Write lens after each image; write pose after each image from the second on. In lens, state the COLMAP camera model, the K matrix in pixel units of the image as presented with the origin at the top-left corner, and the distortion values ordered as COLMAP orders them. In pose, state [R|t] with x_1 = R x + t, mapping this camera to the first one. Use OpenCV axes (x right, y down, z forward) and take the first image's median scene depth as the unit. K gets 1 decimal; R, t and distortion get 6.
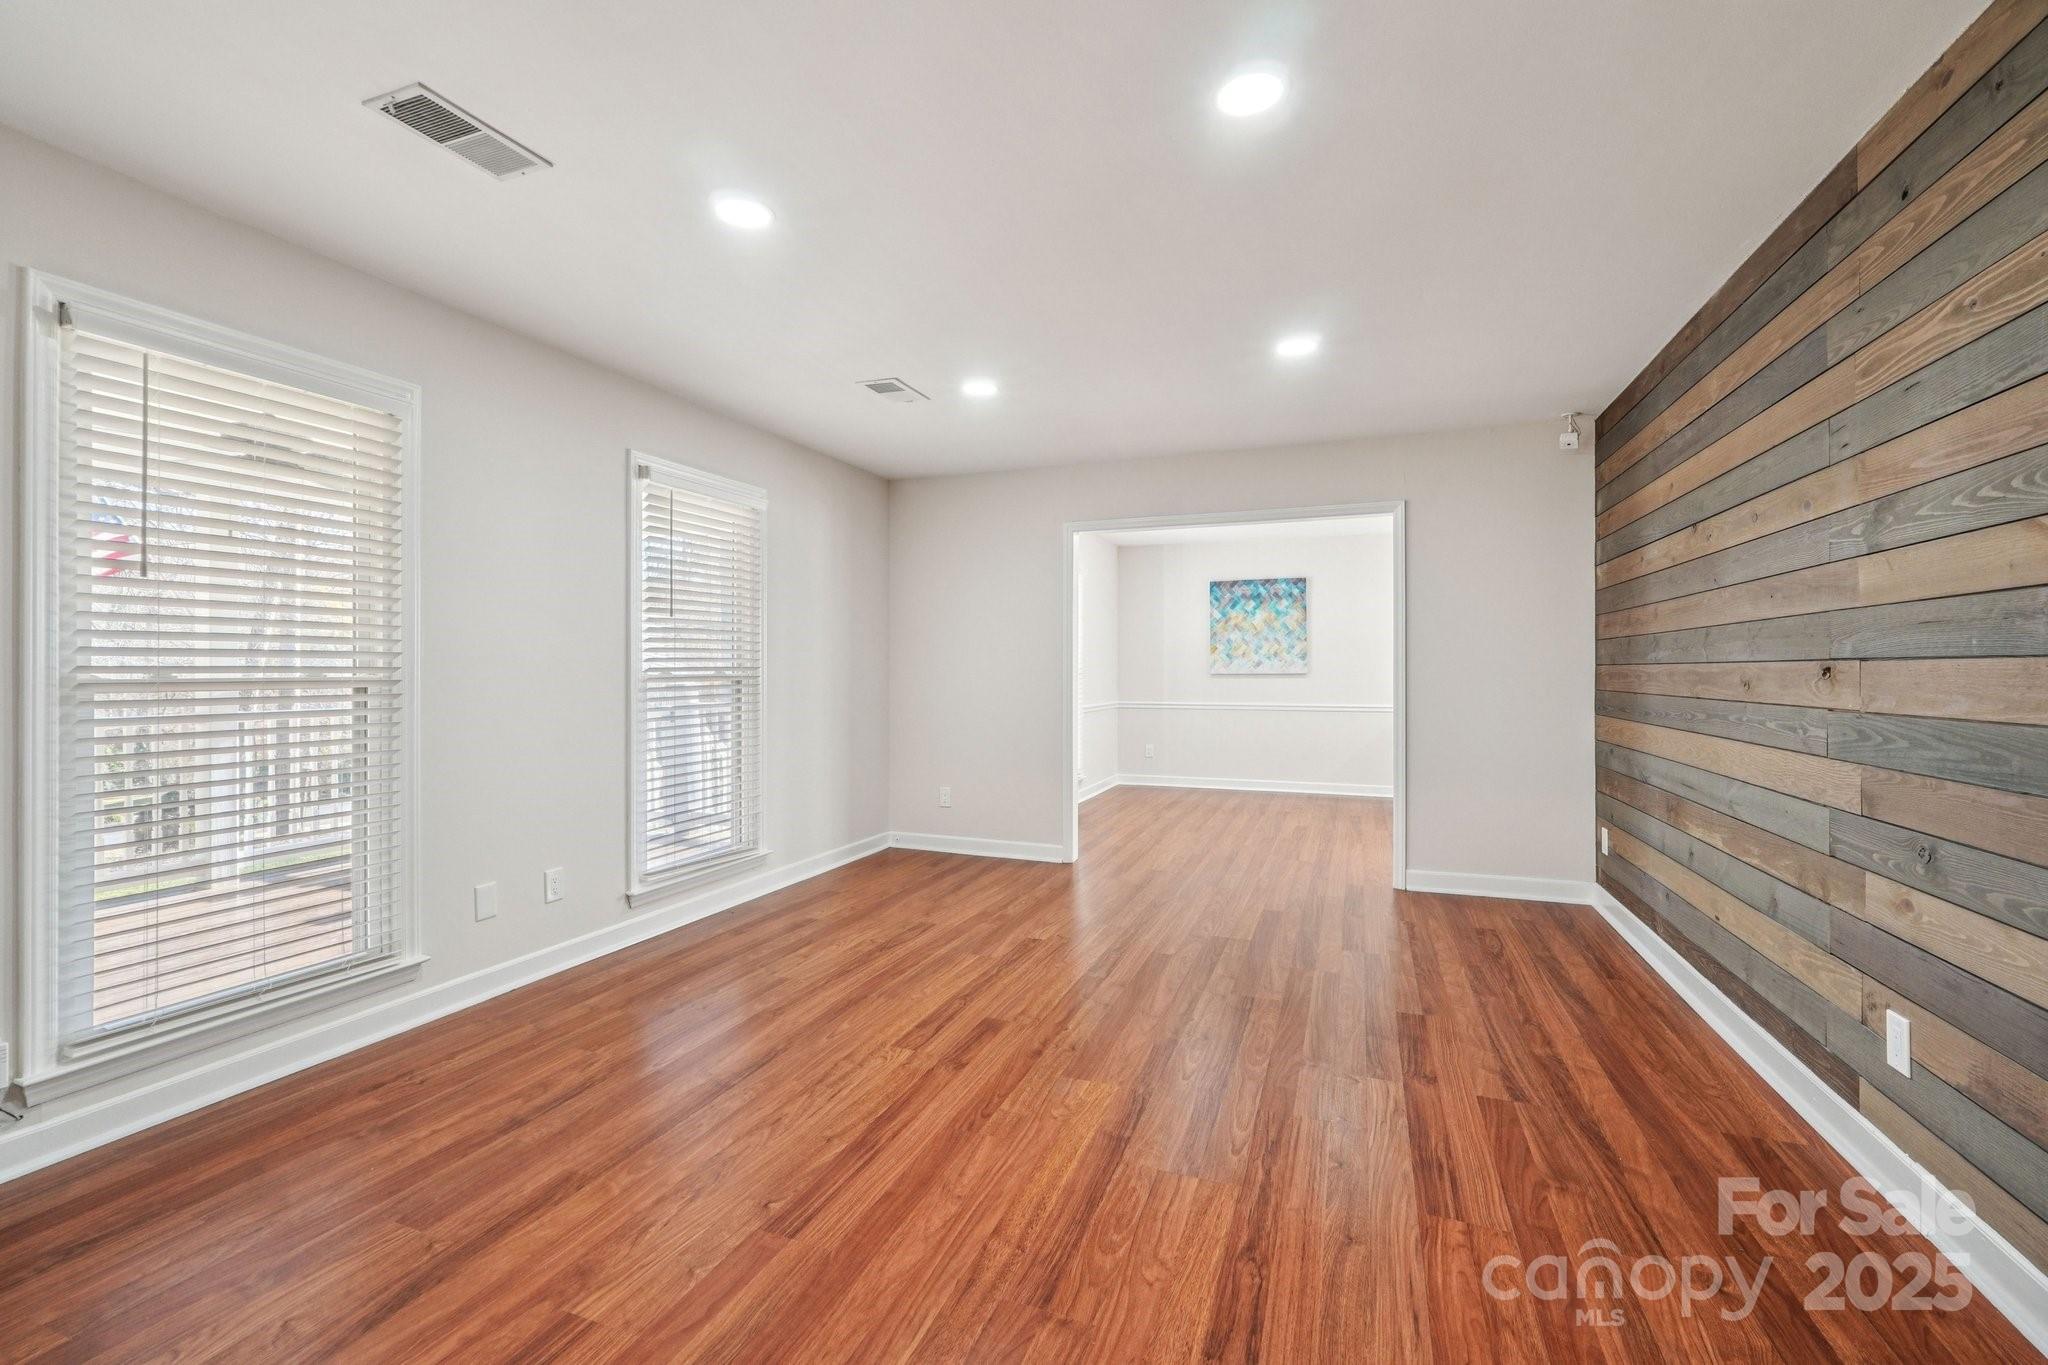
lens RADIAL K [[848.8, 0, 1026.6], [0, 848.8, 662.5], [0, 0, 1]] dist [-0.001159, 0.000217]
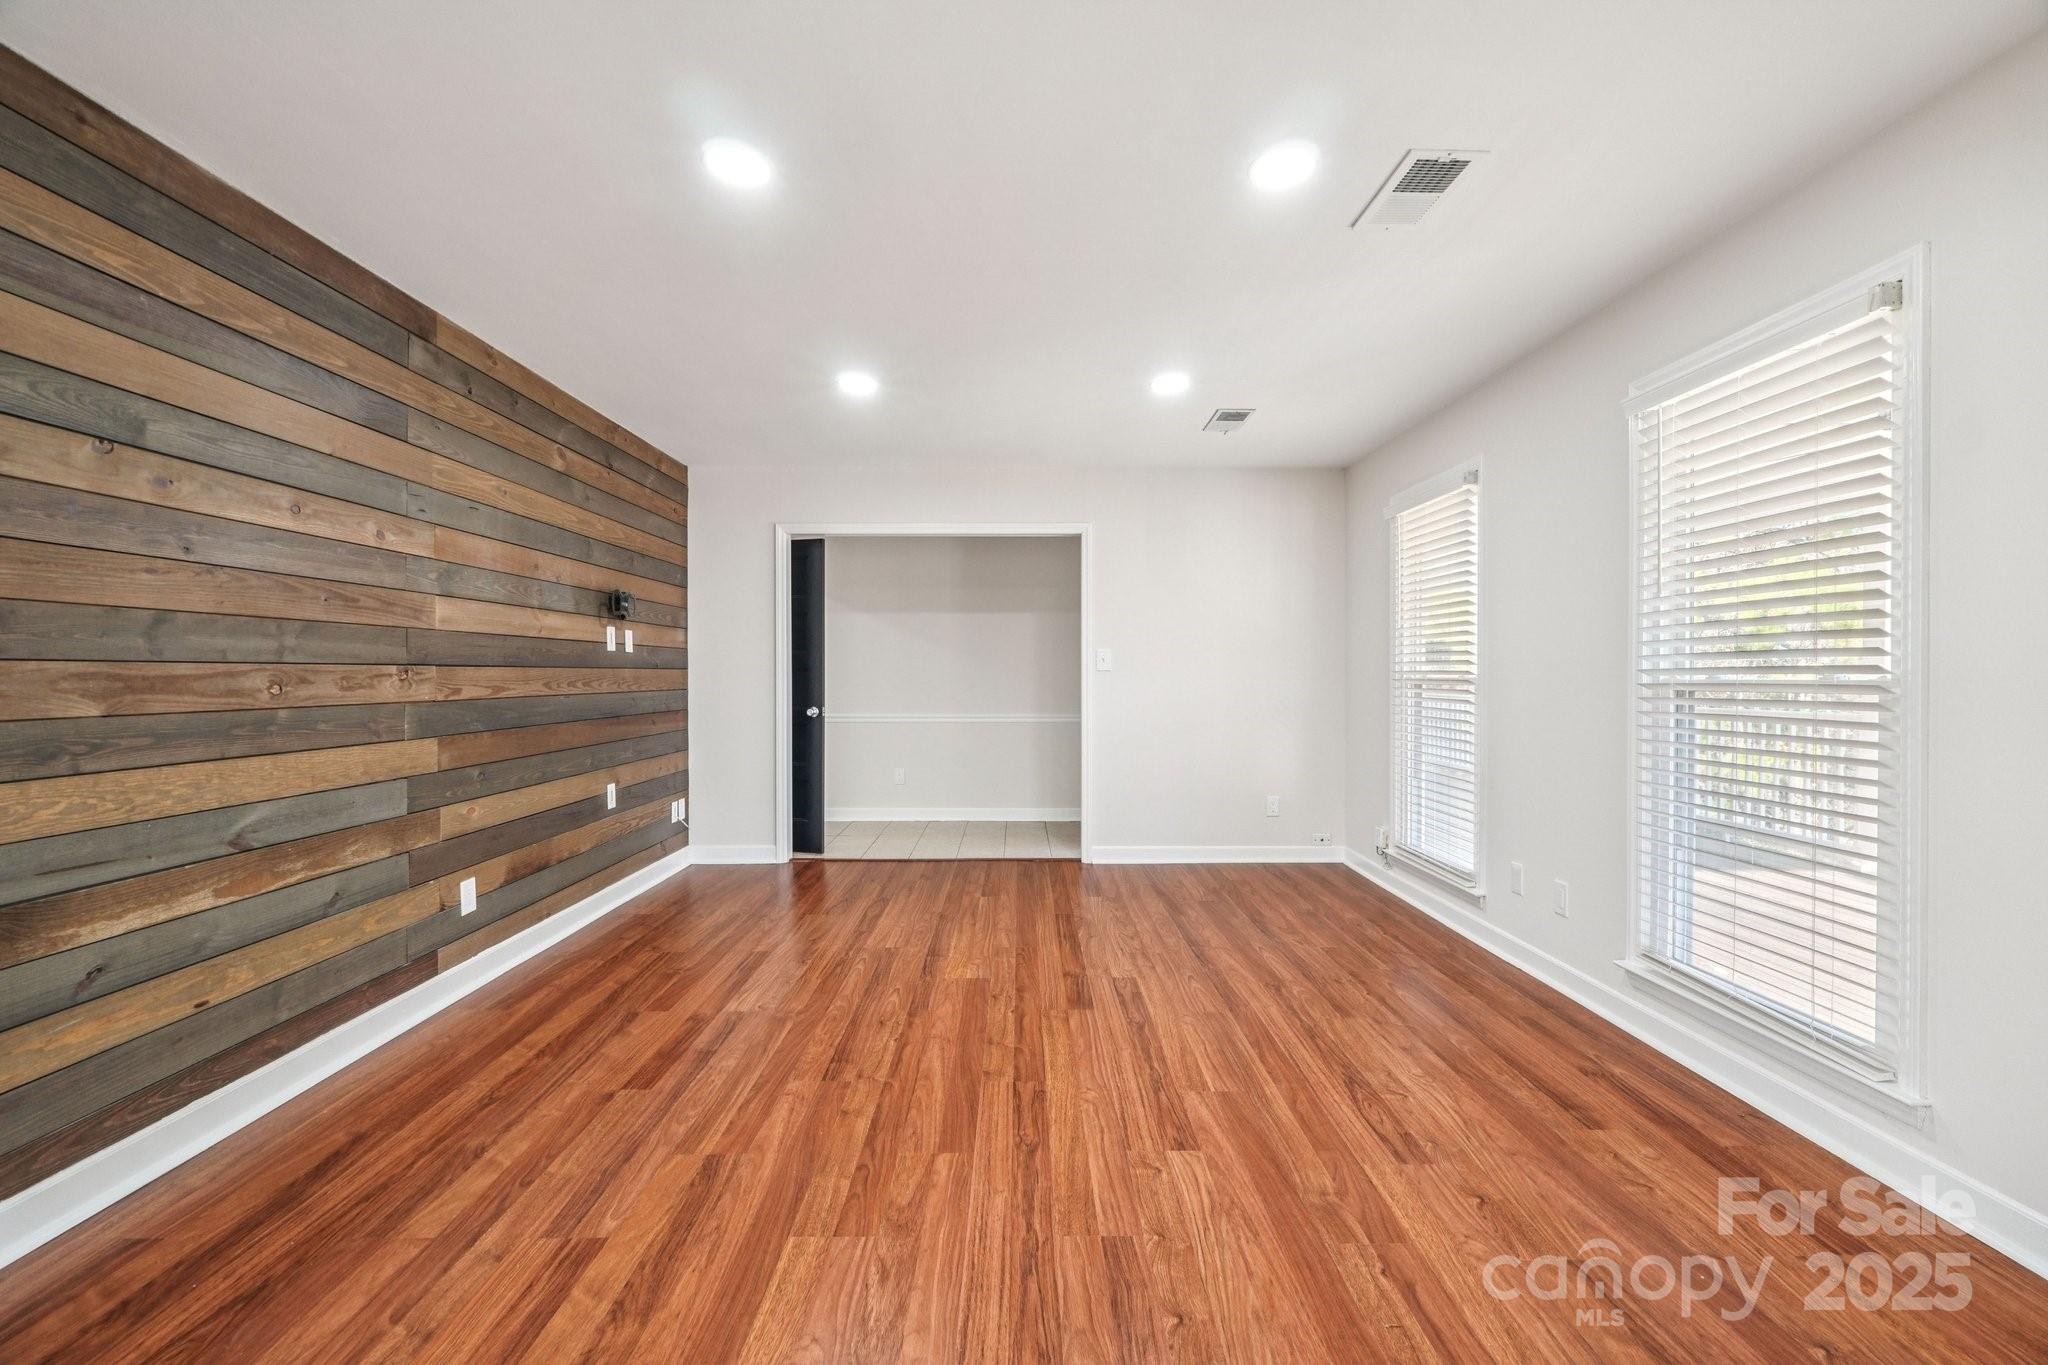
lens RADIAL K [[864.7, 0, 1028.5], [0, 864.7, 684.0], [0, 0, 1]] dist [-0.009190, 0.000279]
pose [[-0.928920, 0.004440, -0.370254, 0.464556], [0.003551, 0.999989, 0.003082, 0.022282], [0.370263, 0.001548, -0.928926, 2.194285]]
